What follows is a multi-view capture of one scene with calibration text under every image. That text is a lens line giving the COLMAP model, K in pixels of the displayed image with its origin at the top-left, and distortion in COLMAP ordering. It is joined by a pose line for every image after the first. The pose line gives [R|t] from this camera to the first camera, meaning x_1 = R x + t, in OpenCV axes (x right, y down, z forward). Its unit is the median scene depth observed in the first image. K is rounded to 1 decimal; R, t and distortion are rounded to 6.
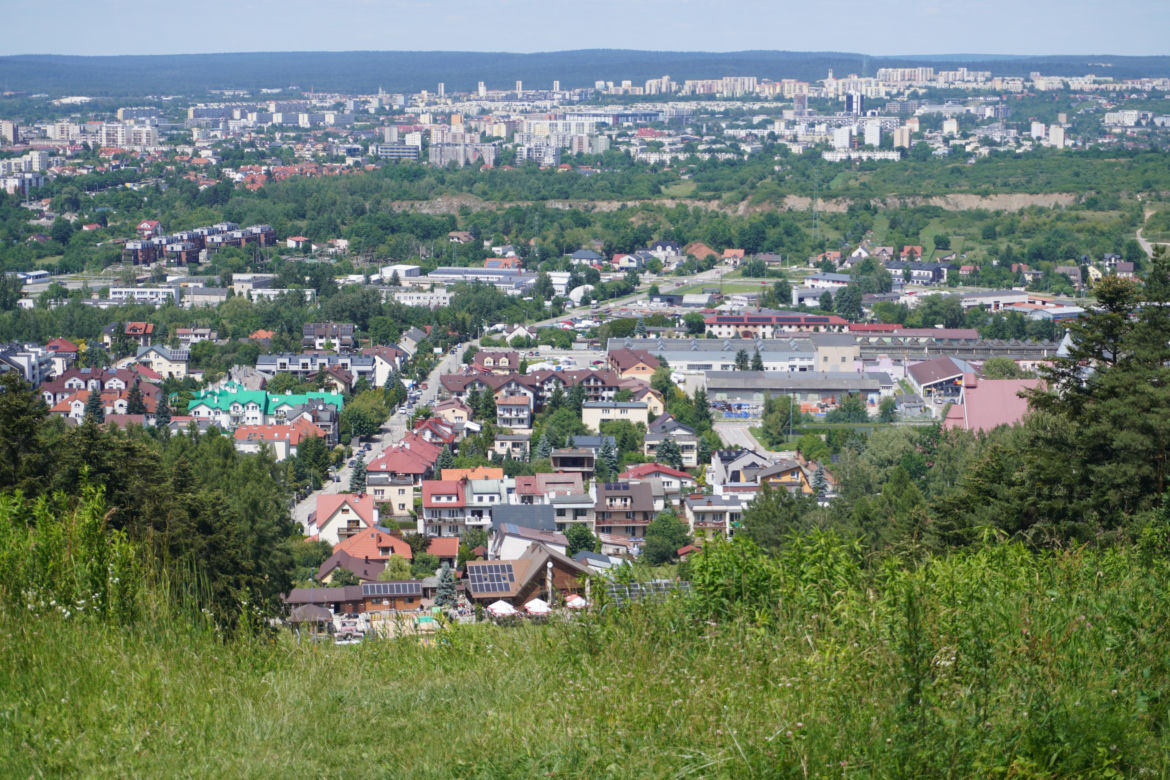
lens RADIAL K [[2628.7, 0, 585.4], [0, 2628.7, 405.3], [0, 0, 1]] dist [-0.042669, 0.450752]
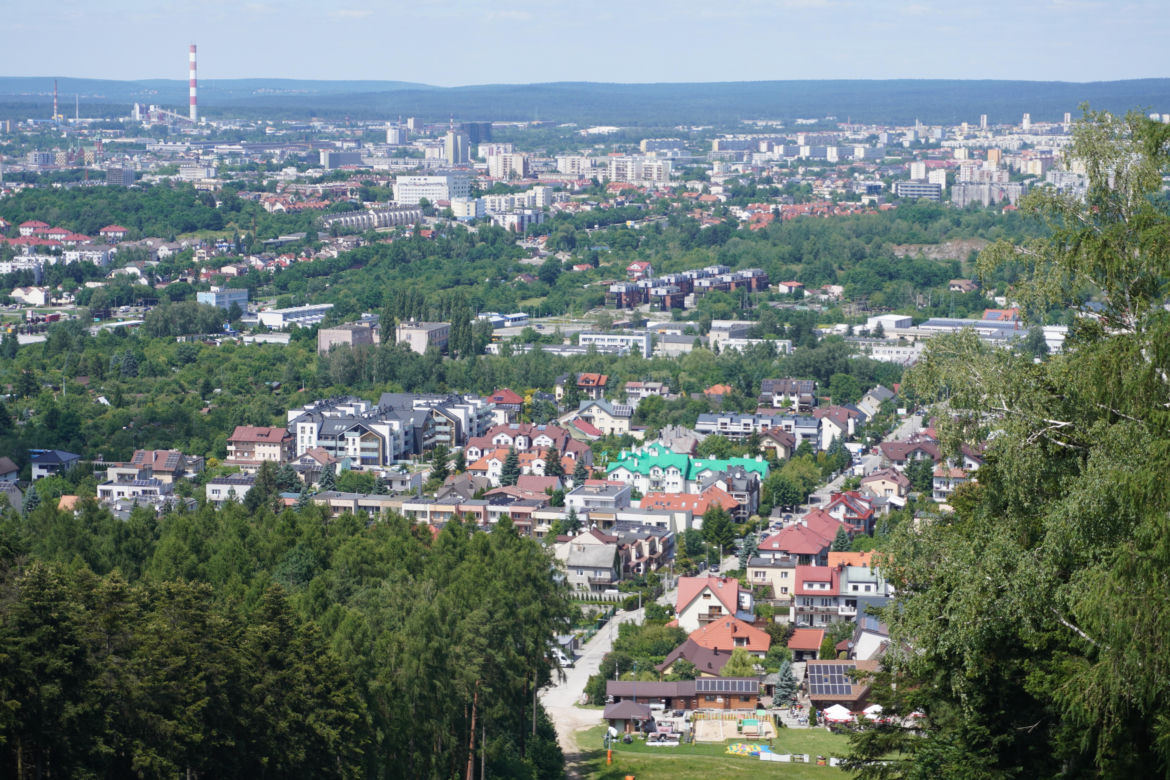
lens RADIAL K [[2764.0, 0, 585.0], [0, 2764.0, 390.0], [0, 0, 1]] dist [-0.015334, 0.434681]
pose [[0.979971, 0.025558, -0.197494, 0.019226], [-0.029878, 0.999374, -0.018927, -0.004388], [0.196886, 0.024448, 0.980121, 0.004399]]
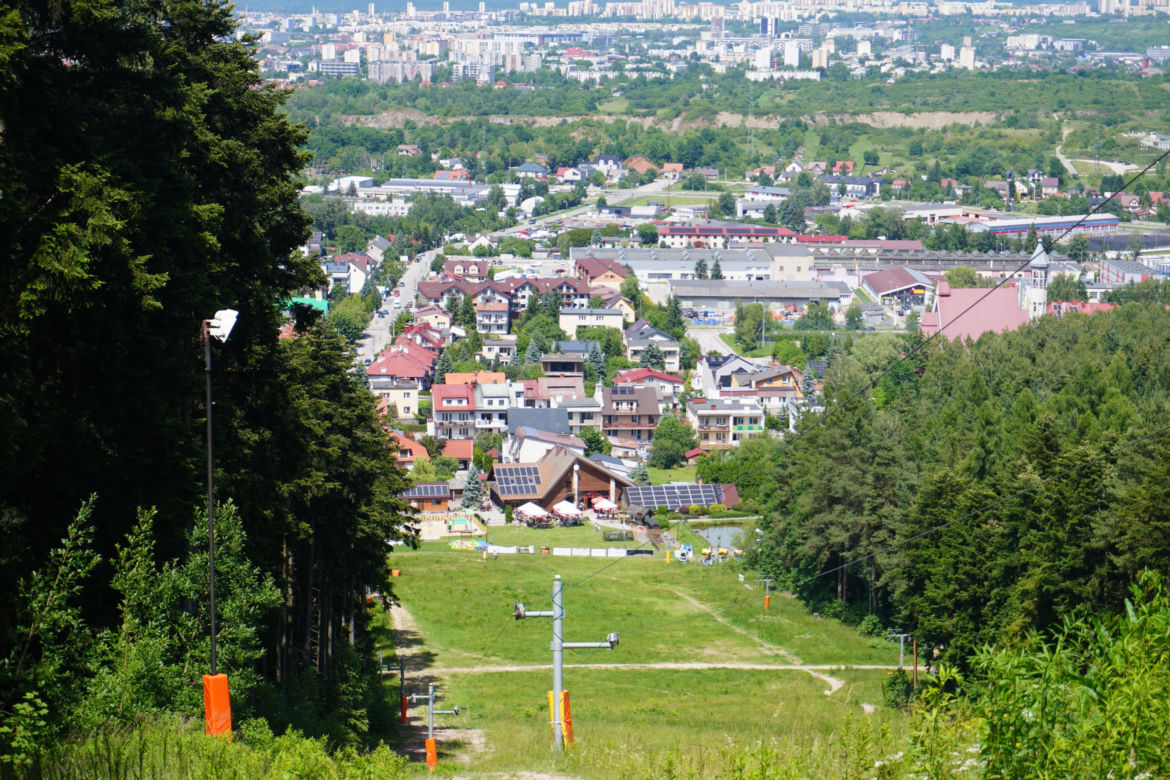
lens RADIAL K [[2501.5, 0, 585.0], [0, 2501.5, 390.0], [0, 0, 1]] dist [-0.031731, 0.461677]
pose [[0.999464, 0.003280, 0.032564, -0.011483], [-0.004273, 0.999526, 0.030490, 0.000336], [-0.032448, -0.030613, 0.999004, 0.009369]]
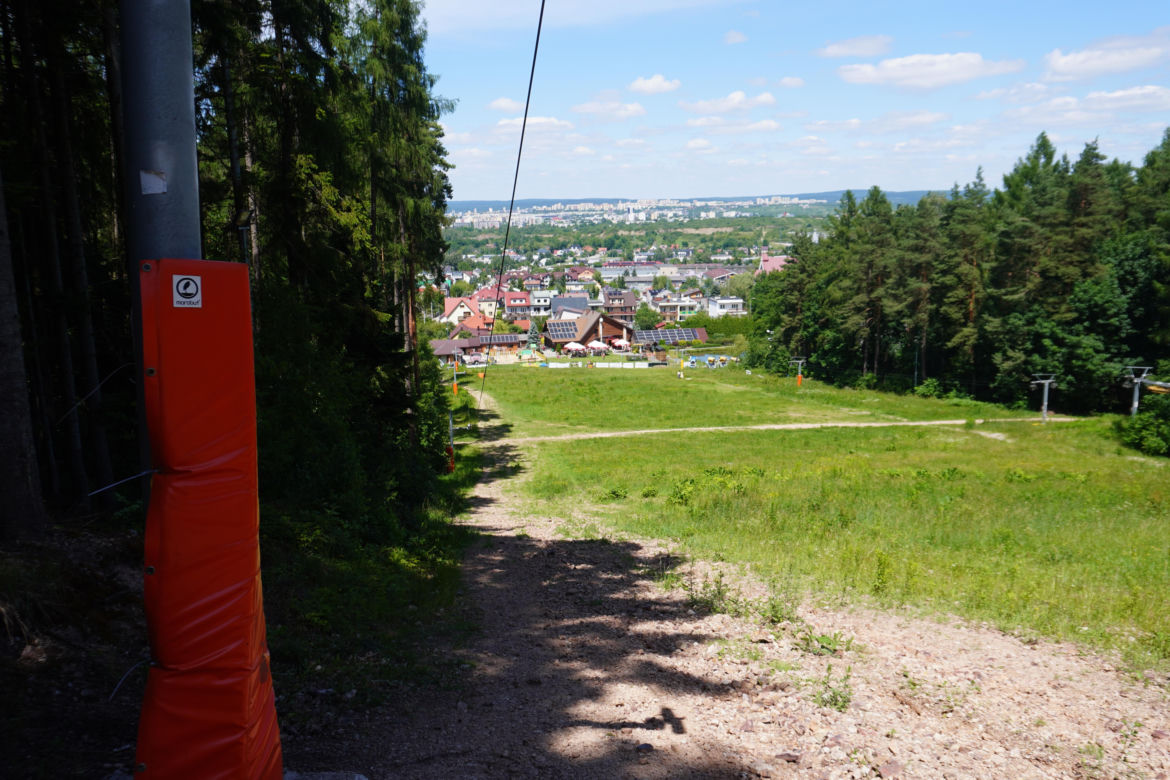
lens RADIAL K [[942.8, 0, 585.0], [0, 942.8, 390.0], [0, 0, 1]] dist [-0.000507, 0.000508]
pose [[0.997992, -0.028818, 0.056413, -0.015276], [0.025158, 0.997597, 0.064548, 0.018111], [-0.058138, -0.062999, 0.996319, 0.122262]]
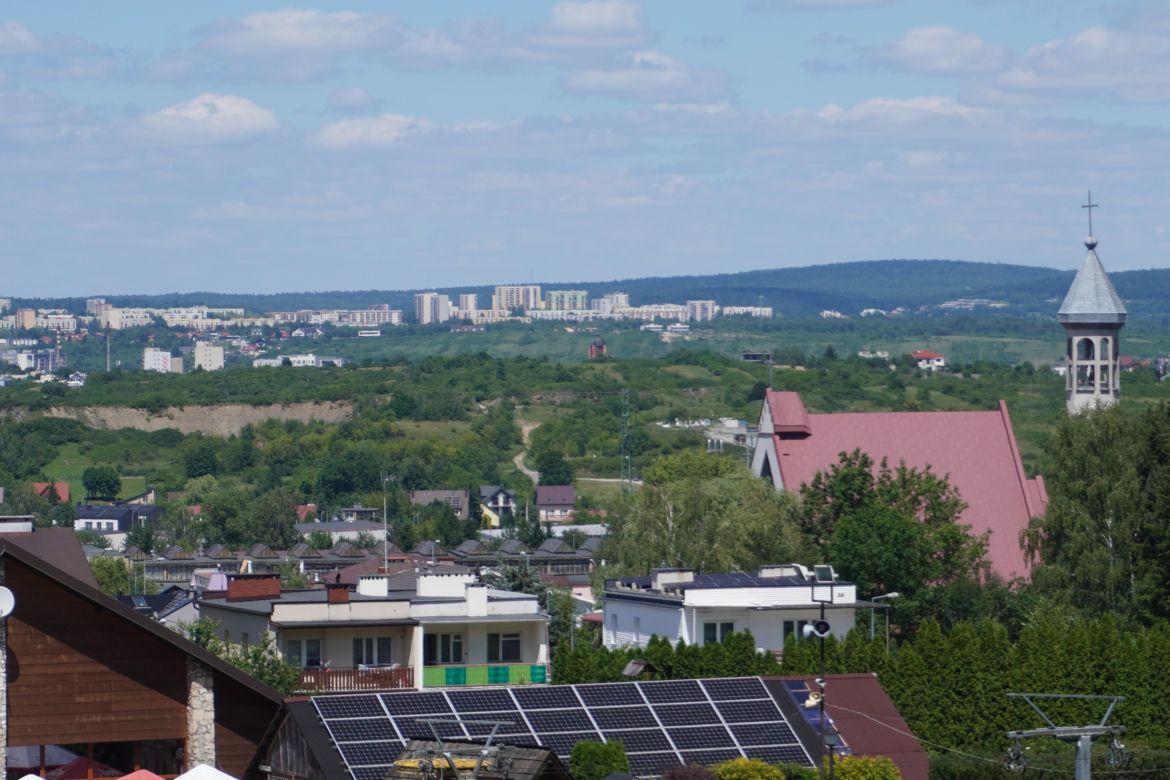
lens RADIAL K [[5061.7, 0, 585.0], [0, 5061.7, 390.0], [0, 0, 1]] dist [-0.134877, -0.454883]
pose [[0.962723, -0.013515, 0.270150, -0.018399], [0.045053, 0.992812, -0.110884, 0.023588], [-0.266710, 0.118921, 0.956412, 0.183157]]
